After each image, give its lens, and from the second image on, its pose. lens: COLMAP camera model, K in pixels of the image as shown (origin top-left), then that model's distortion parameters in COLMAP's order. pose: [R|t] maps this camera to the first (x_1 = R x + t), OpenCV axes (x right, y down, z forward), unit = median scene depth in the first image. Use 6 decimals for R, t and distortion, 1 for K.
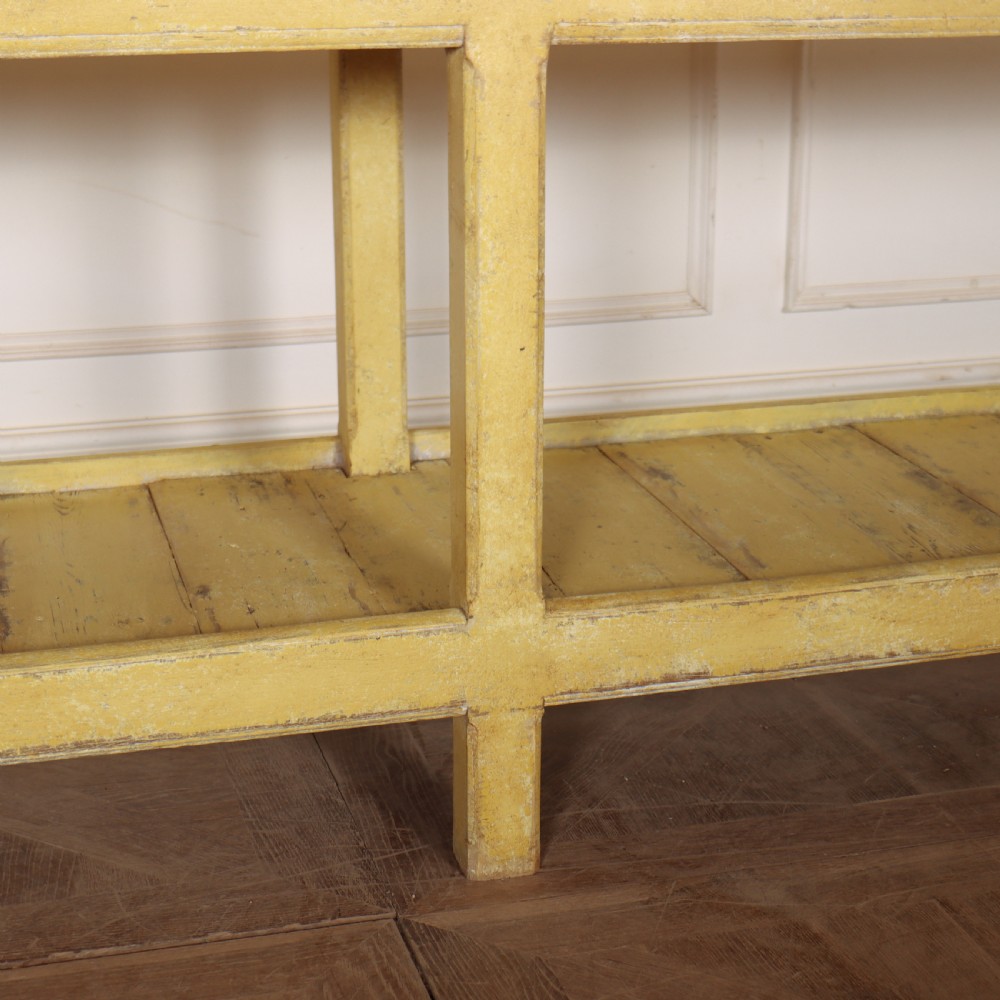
lens RADIAL K [[2003.6, 0, 490.2], [0, 2003.6, 597.1], [0, 0, 1]] dist [-0.079053, 0.154064]
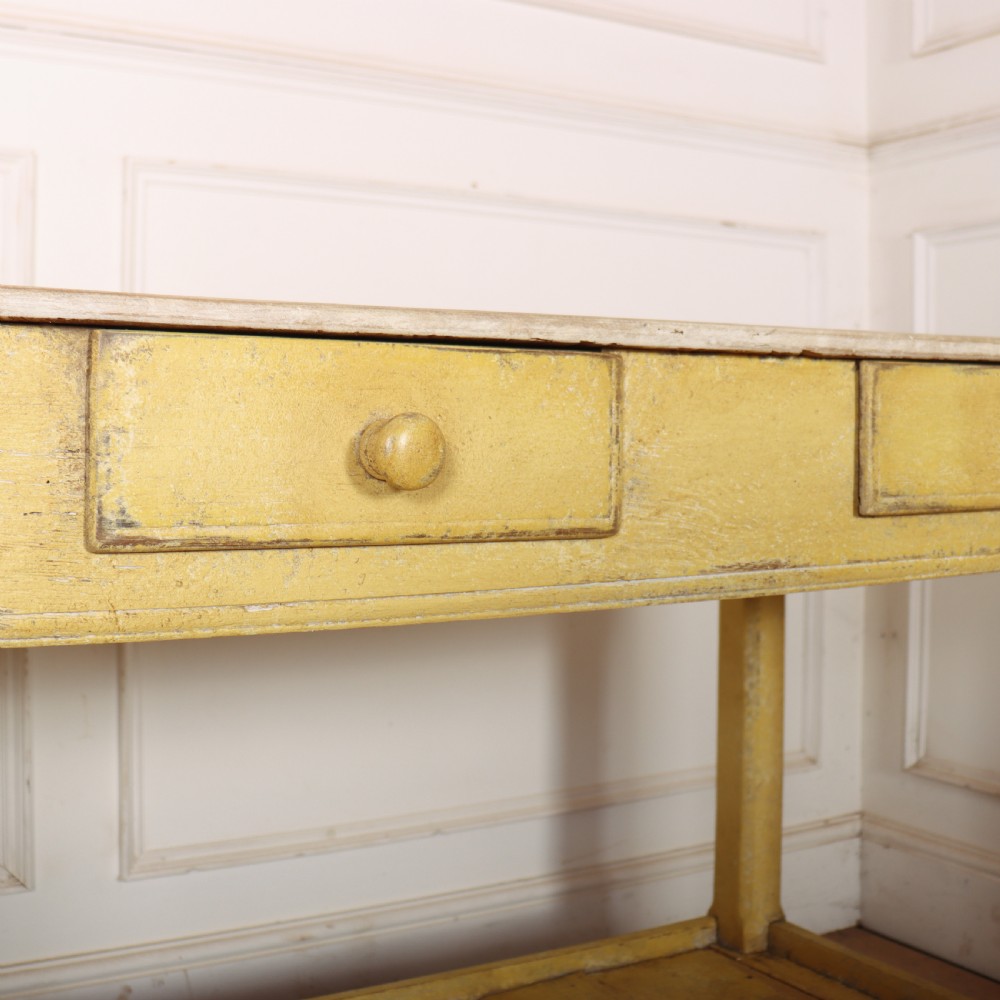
lens RADIAL K [[1378.2, 0, 392.9], [0, 1378.2, 452.6], [0, 0, 1]] dist [-0.154937, 0.072282]
pose [[0.974626, 0.008673, 0.223674, 0.189861], [0.066749, 0.942527, -0.327395, -0.172225], [-0.213658, 0.334018, 0.918032, 0.518244]]
